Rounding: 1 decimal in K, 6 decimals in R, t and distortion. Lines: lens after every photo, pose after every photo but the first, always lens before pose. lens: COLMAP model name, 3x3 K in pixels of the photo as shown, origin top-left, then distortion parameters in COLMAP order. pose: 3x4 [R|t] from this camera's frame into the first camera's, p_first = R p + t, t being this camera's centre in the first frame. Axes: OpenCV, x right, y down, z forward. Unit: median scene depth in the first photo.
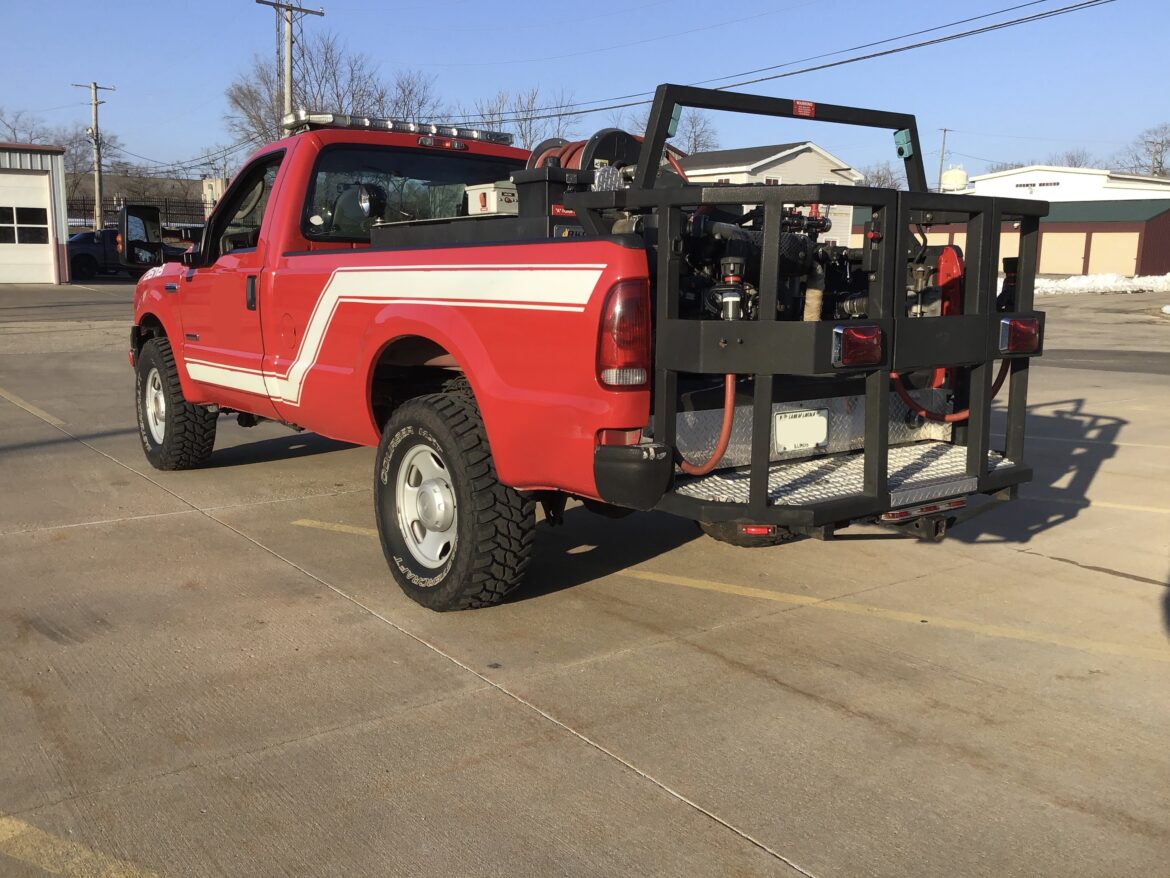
lens RADIAL K [[1054.7, 0, 574.4], [0, 1054.7, 431.5], [0, 0, 1]] dist [0.112779, -0.202374]
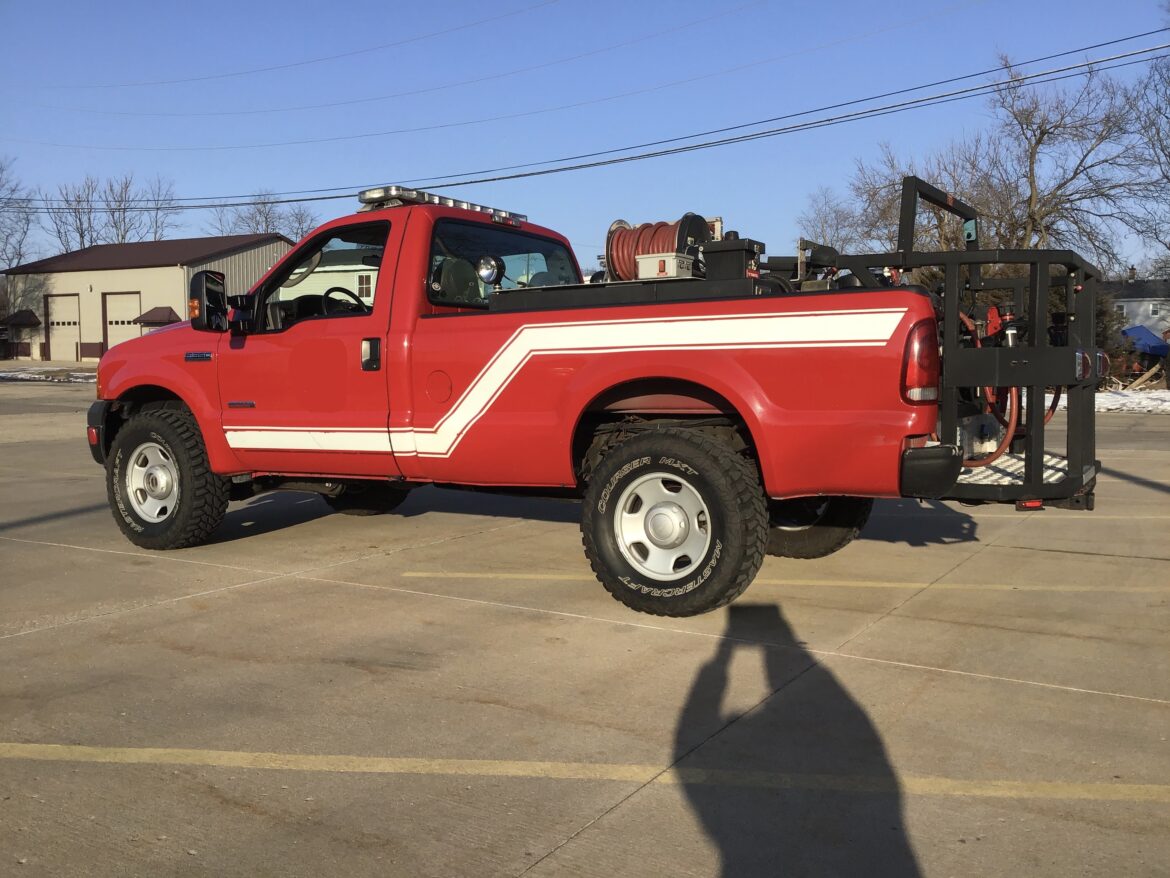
lens RADIAL K [[1054.7, 0, 574.4], [0, 1054.7, 431.5], [0, 0, 1]] dist [0.112779, -0.202374]
pose [[0.929554, -0.037336, 0.366789, -0.657772], [0.069796, 0.994690, -0.075631, 0.049487], [-0.362018, 0.095903, 0.927225, -0.038585]]
